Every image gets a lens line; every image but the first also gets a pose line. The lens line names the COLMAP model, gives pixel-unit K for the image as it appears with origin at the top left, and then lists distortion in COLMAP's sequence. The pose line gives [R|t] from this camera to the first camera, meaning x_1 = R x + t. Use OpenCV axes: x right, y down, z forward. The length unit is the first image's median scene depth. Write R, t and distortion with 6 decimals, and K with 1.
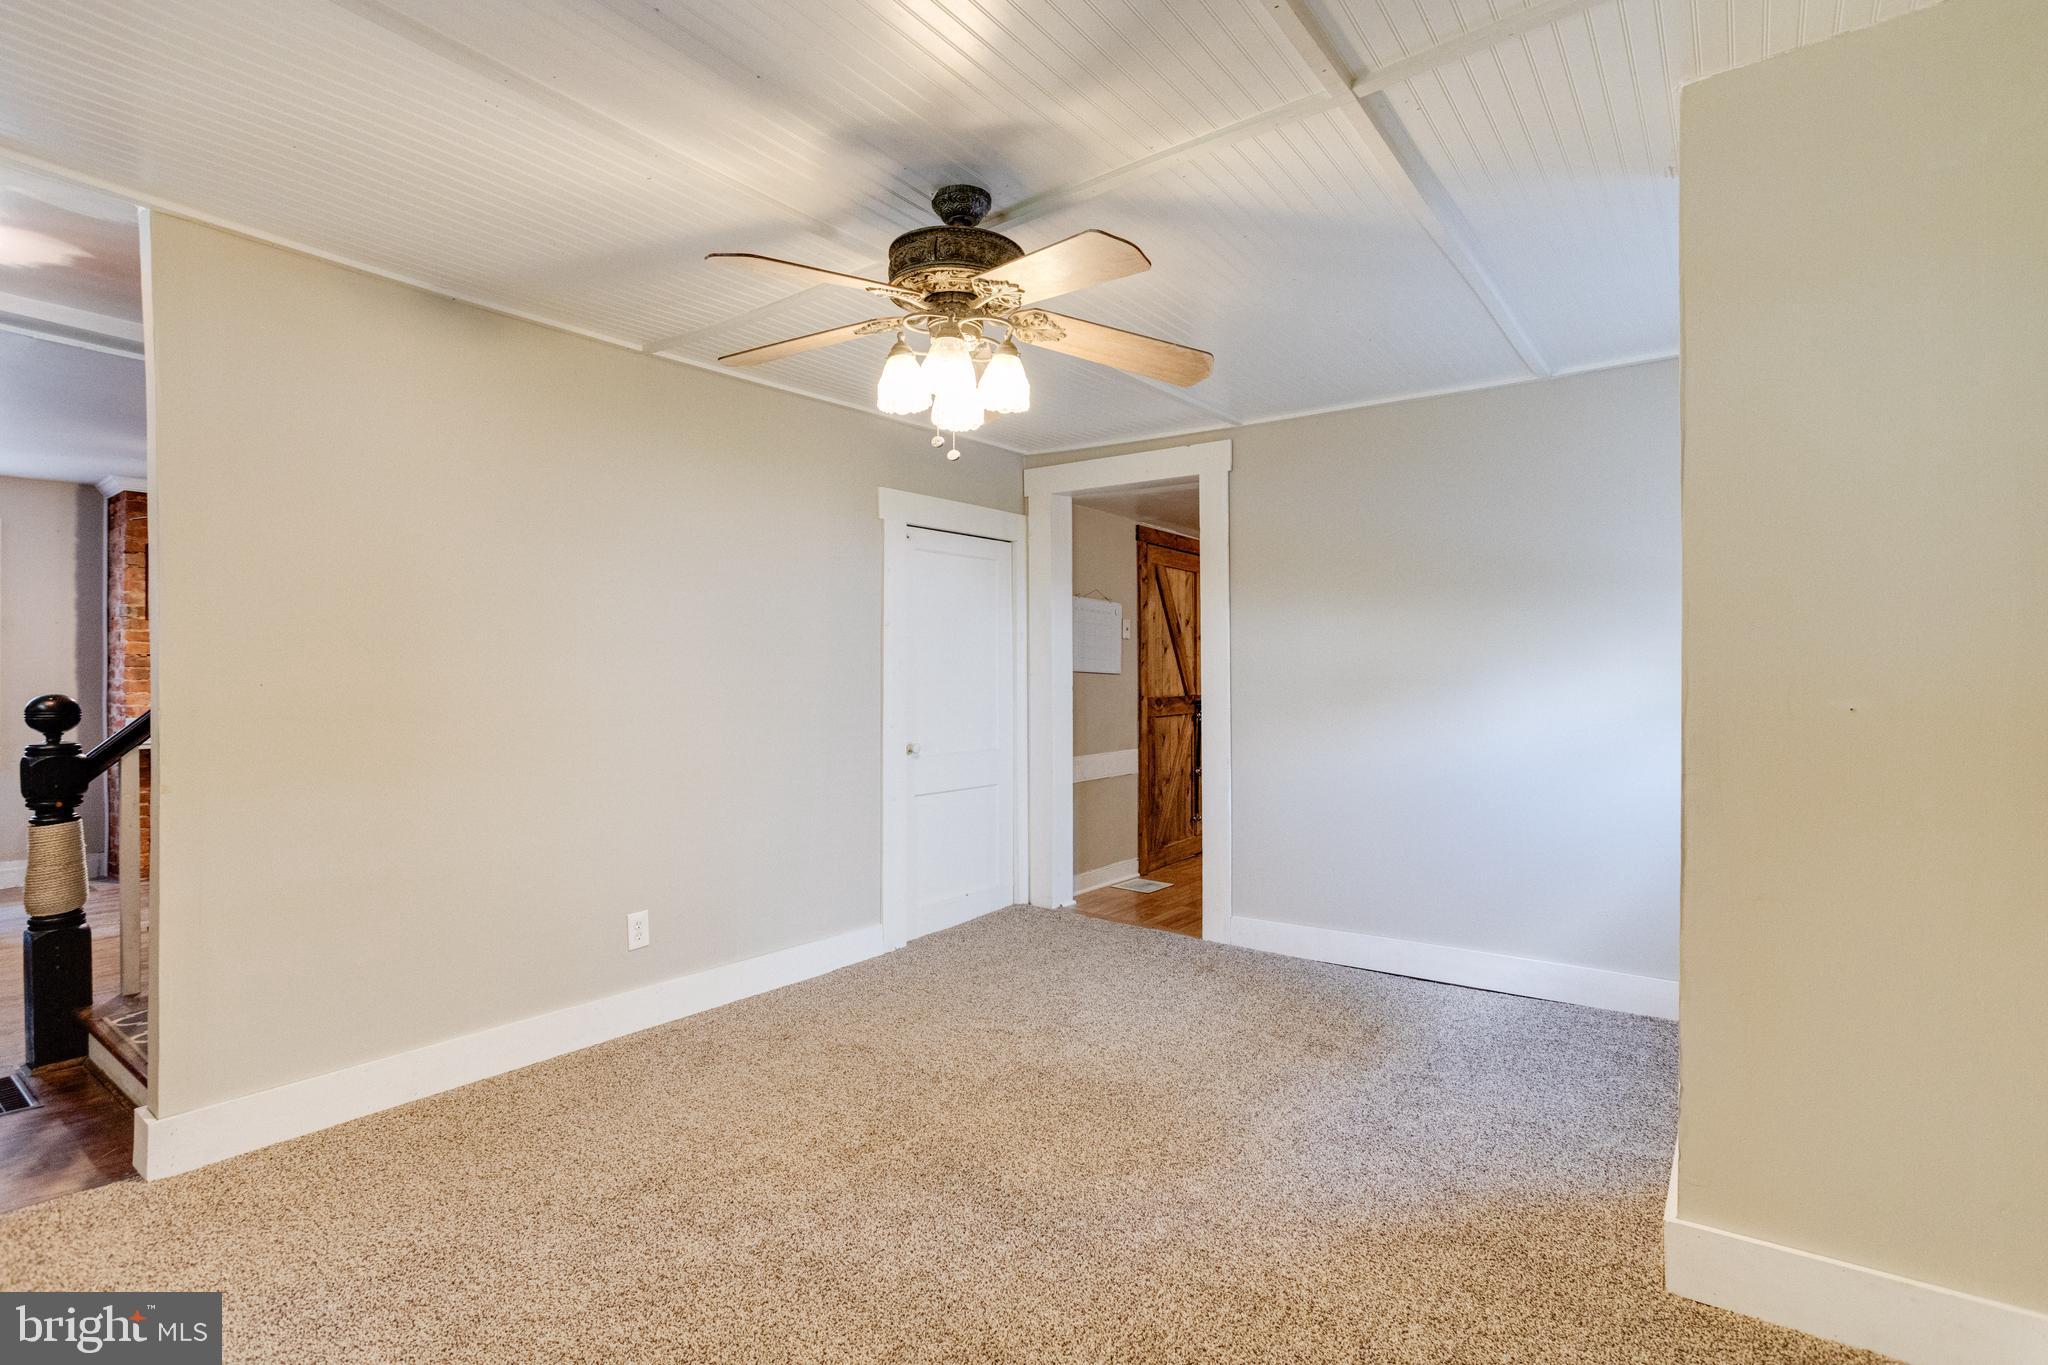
lens RADIAL K [[1006.3, 0, 1020.9], [0, 1006.3, 677.1], [0, 0, 1]] dist [-0.005075, 0.002437]
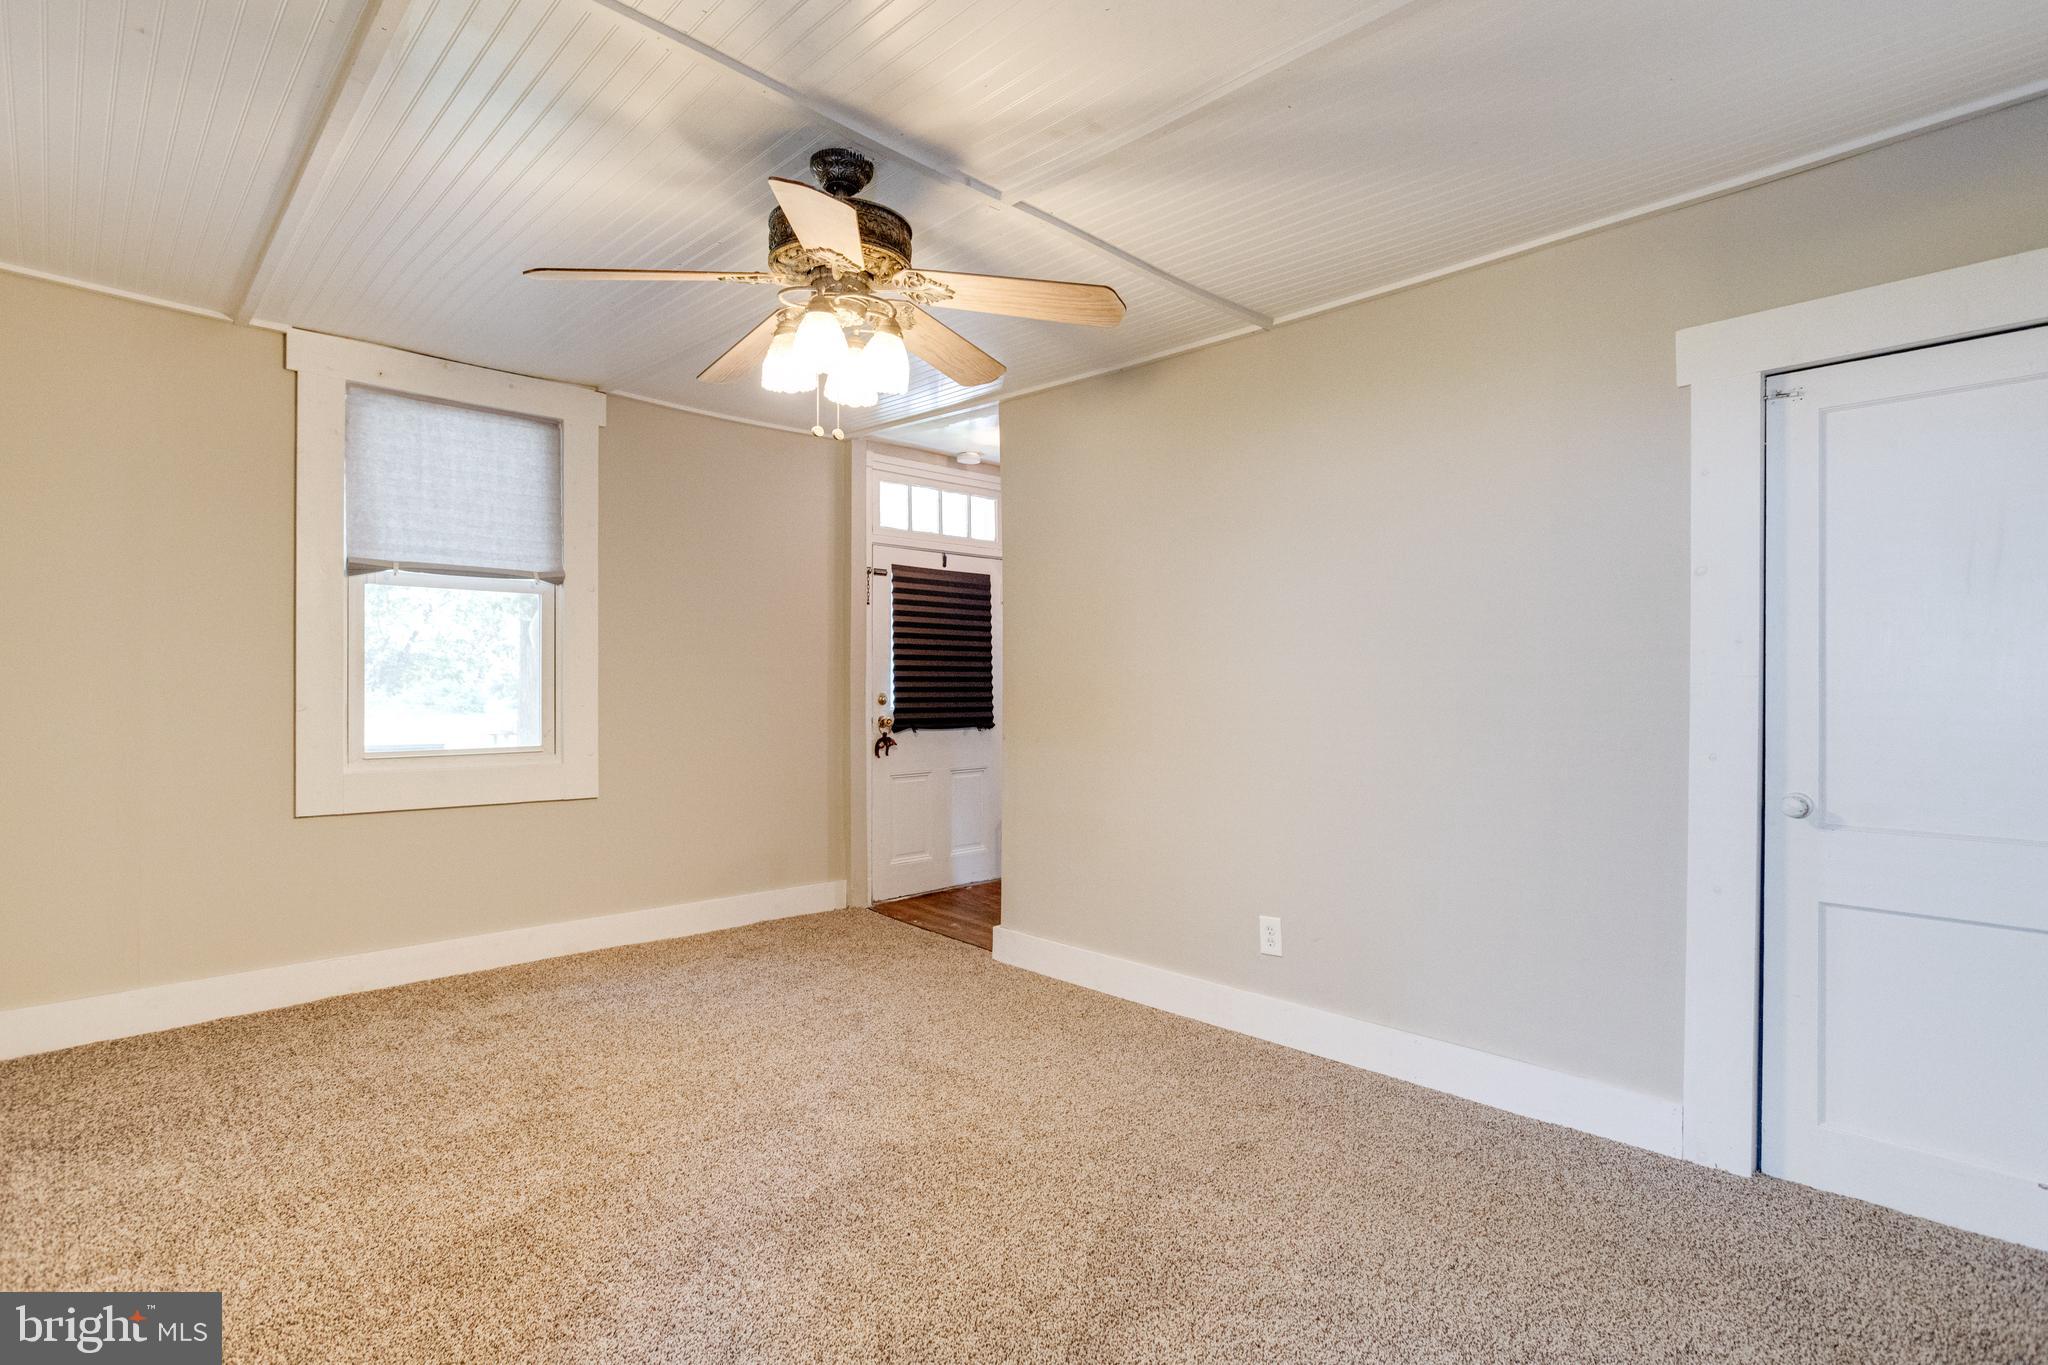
lens RADIAL K [[1006.3, 0, 1008.9], [0, 1006.3, 687.9], [0, 0, 1]] dist [-0.005075, 0.002437]
pose [[-0.155565, 0.007197, -0.987799, 0.598838], [-0.003780, 0.999962, 0.007881, 0.010226], [0.987818, 0.004960, -0.155532, 0.902241]]
